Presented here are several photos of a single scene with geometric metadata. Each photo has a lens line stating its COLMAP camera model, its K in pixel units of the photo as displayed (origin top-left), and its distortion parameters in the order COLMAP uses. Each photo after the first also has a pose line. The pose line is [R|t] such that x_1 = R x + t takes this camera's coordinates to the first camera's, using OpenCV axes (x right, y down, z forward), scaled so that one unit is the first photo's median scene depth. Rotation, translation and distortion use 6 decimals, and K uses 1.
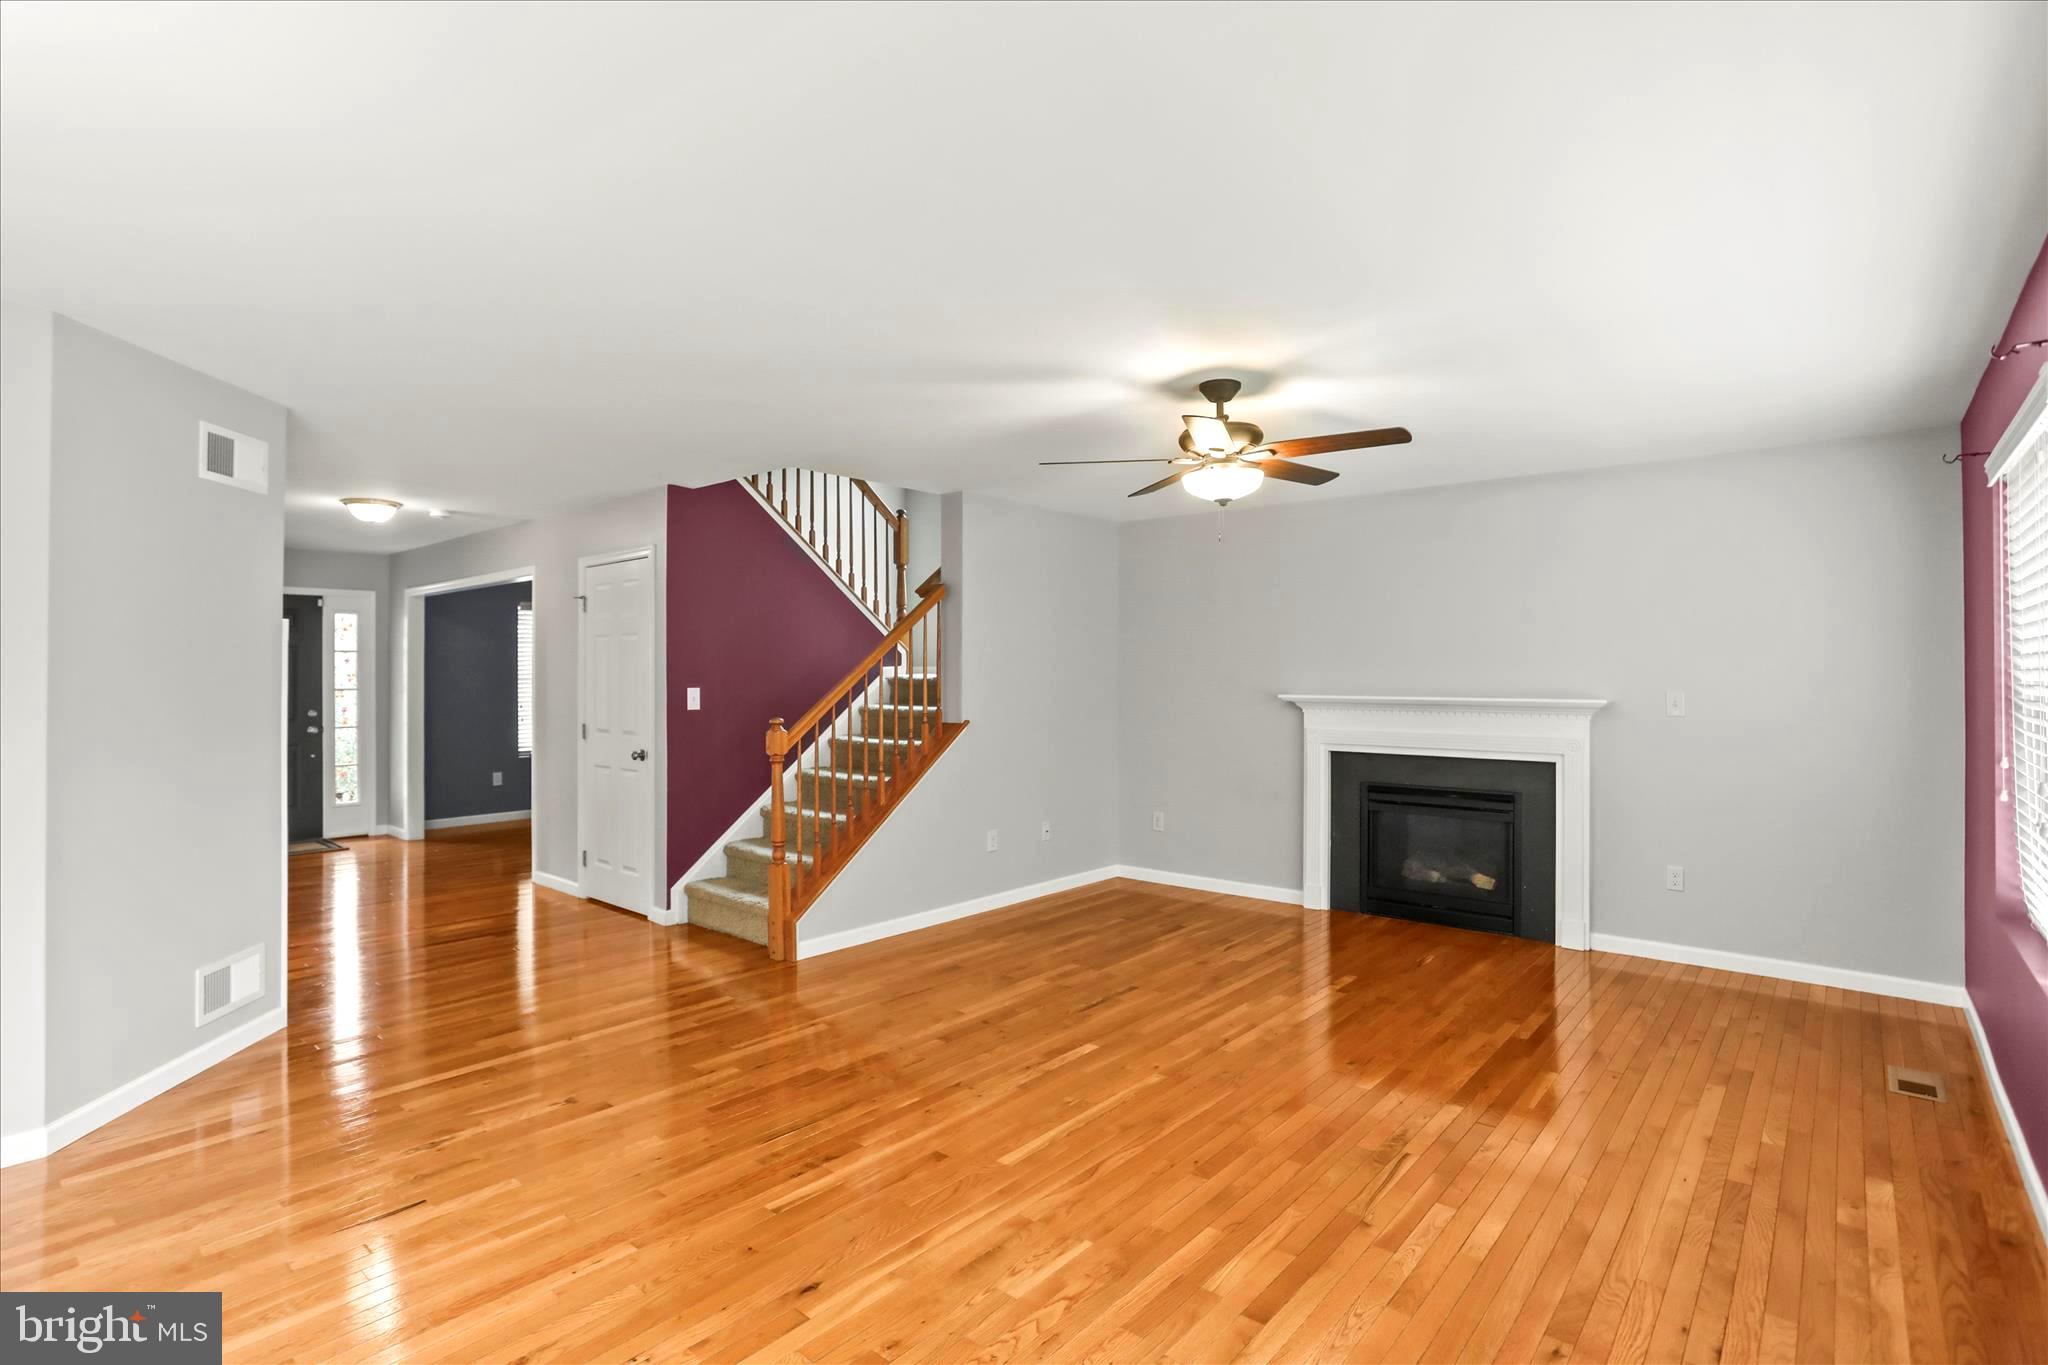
lens RADIAL K [[985.7, 0, 1026.6], [0, 985.7, 670.7], [0, 0, 1]] dist [-0.059902, 0.000110]
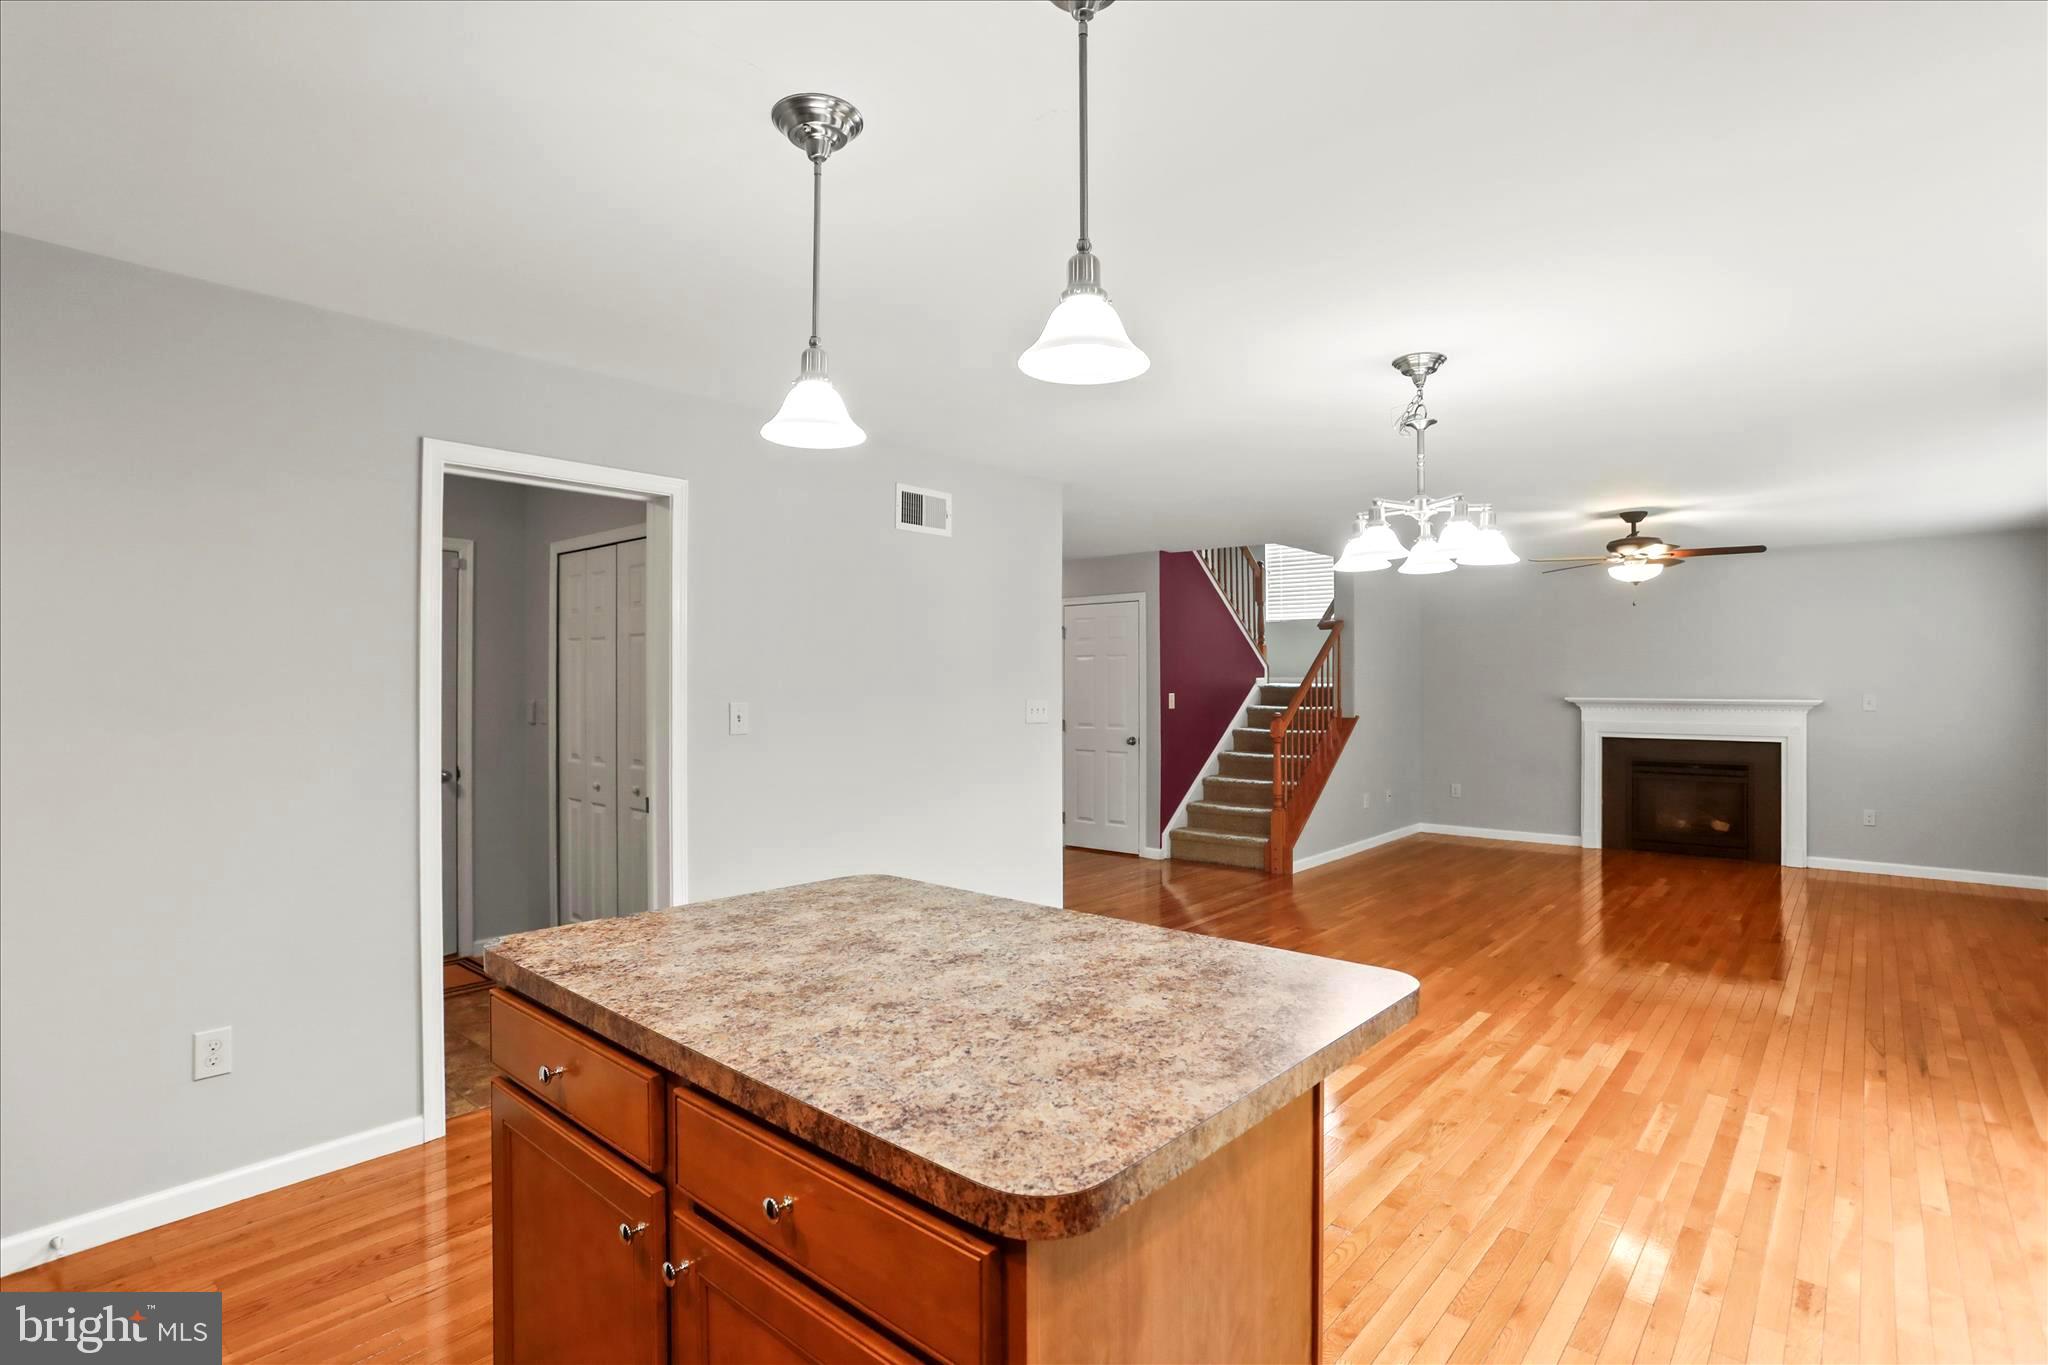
lens RADIAL K [[1028.8, 0, 1024.0], [0, 1028.8, 682.5], [0, 0, 1]] dist [-0.023755, -0.000065]
pose [[0.999918, -0.001169, 0.012772, -0.609951], [0.001118, 0.999991, 0.003970, -0.004408], [-0.012776, -0.003955, 0.999911, -0.523526]]
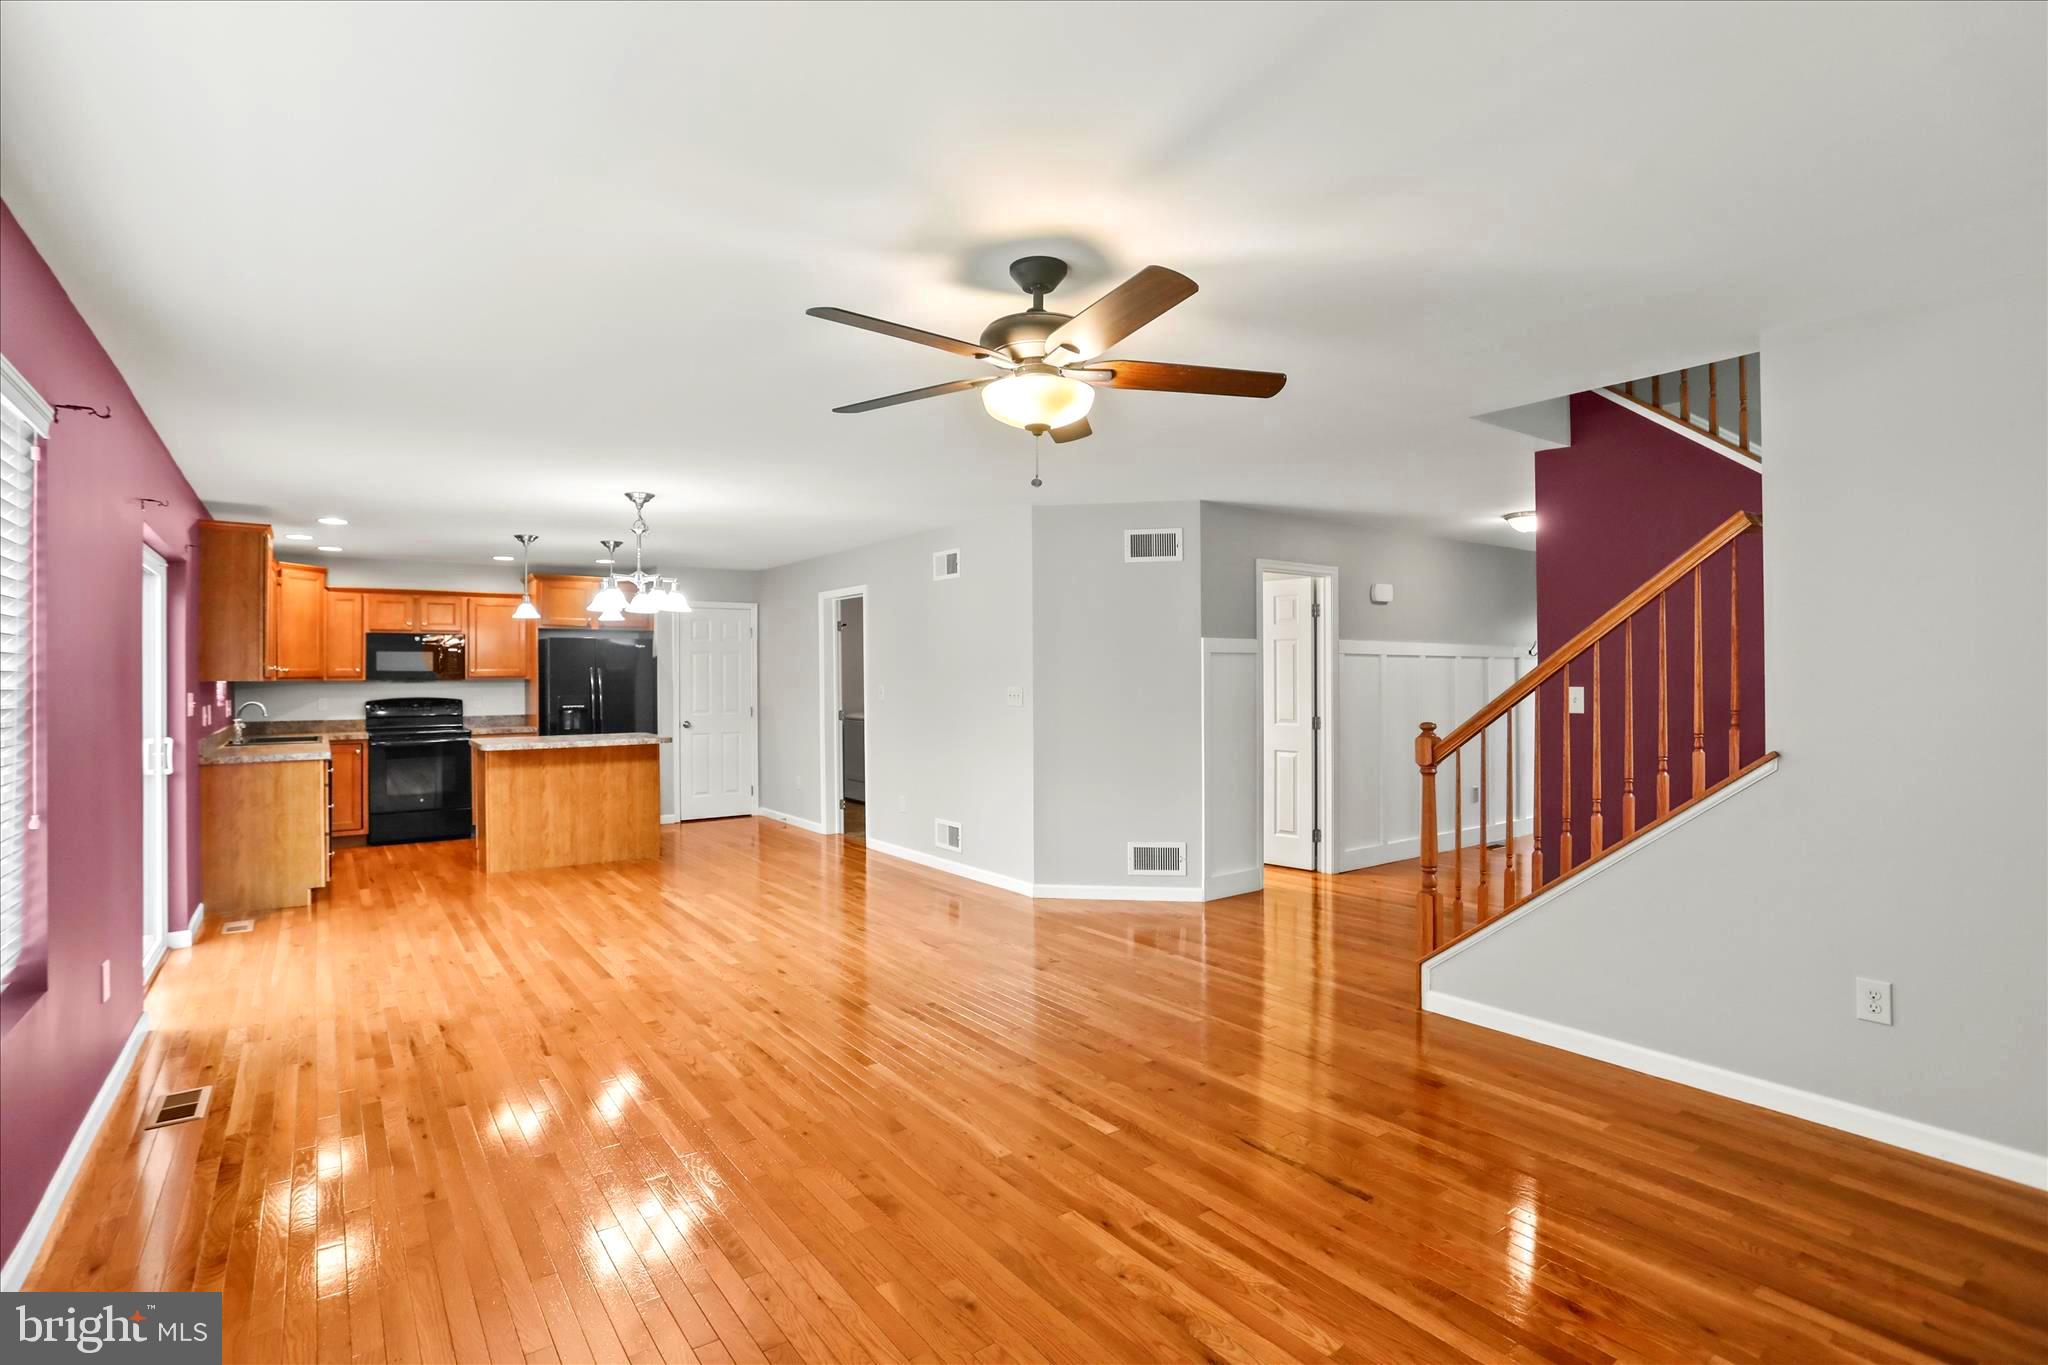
lens RADIAL K [[942.1, 0, 952.5], [0, 942.1, 675.8], [0, 0, 1]] dist [-0.017819, 0.000166]
pose [[-0.254460, -0.002045, -0.967081, 0.514837], [0.013428, 0.999894, -0.005648, 0.005982], [0.966990, -0.014423, -0.254406, 0.649285]]
